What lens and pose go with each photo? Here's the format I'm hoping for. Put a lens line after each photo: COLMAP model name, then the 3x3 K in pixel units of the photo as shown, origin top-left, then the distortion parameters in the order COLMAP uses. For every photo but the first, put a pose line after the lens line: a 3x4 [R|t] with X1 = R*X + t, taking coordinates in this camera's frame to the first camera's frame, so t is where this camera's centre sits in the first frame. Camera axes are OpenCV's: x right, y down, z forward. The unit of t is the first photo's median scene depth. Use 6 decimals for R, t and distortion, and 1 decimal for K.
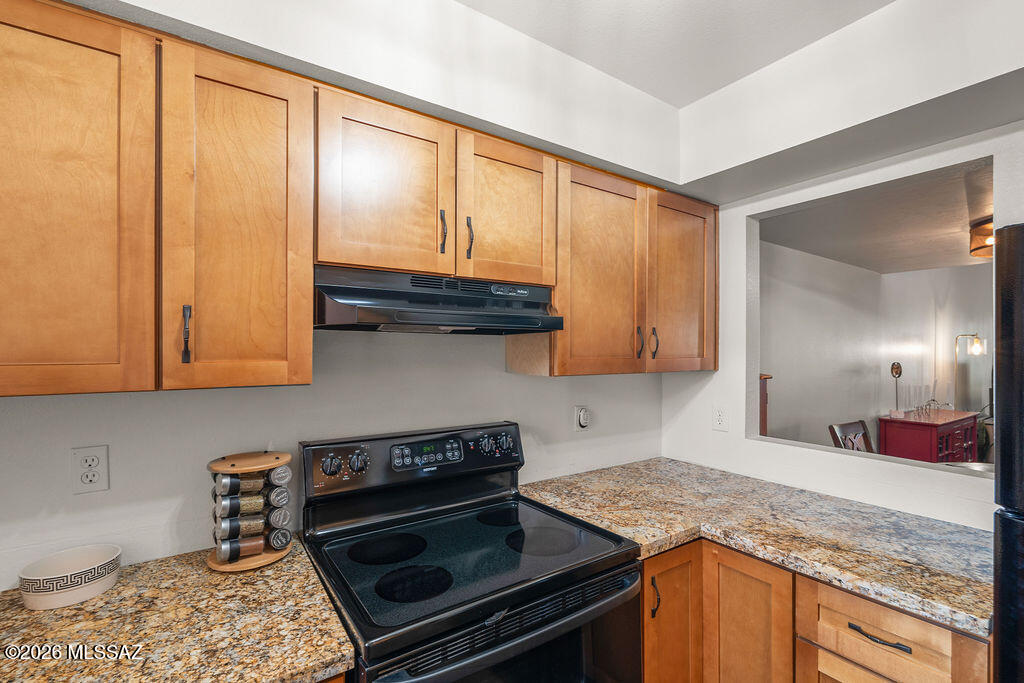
lens RADIAL K [[451.0, 0, 509.8], [0, 451.0, 348.5], [0, 0, 1]] dist [-0.002290, 0.000629]
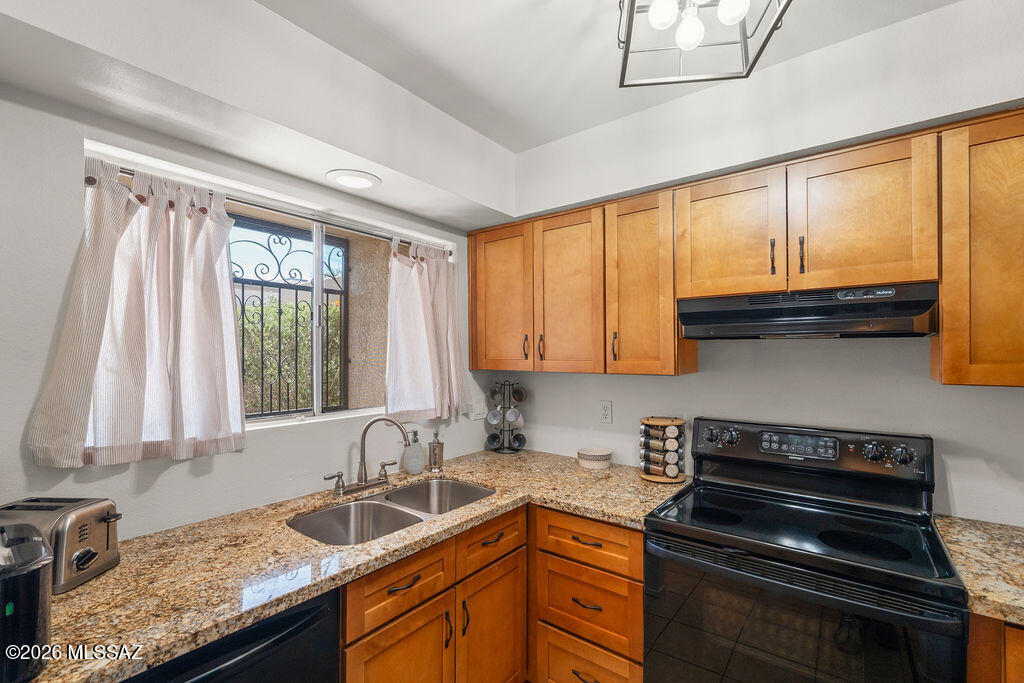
lens RADIAL K [[451.0, 0, 513.4], [0, 451.0, 347.0], [0, 0, 1]] dist [-0.002290, 0.000629]
pose [[0.315583, -0.014461, -0.948788, 0.796196], [0.007084, 0.999892, -0.012884, -0.005279], [0.948871, -0.002655, 0.315652, -0.047822]]
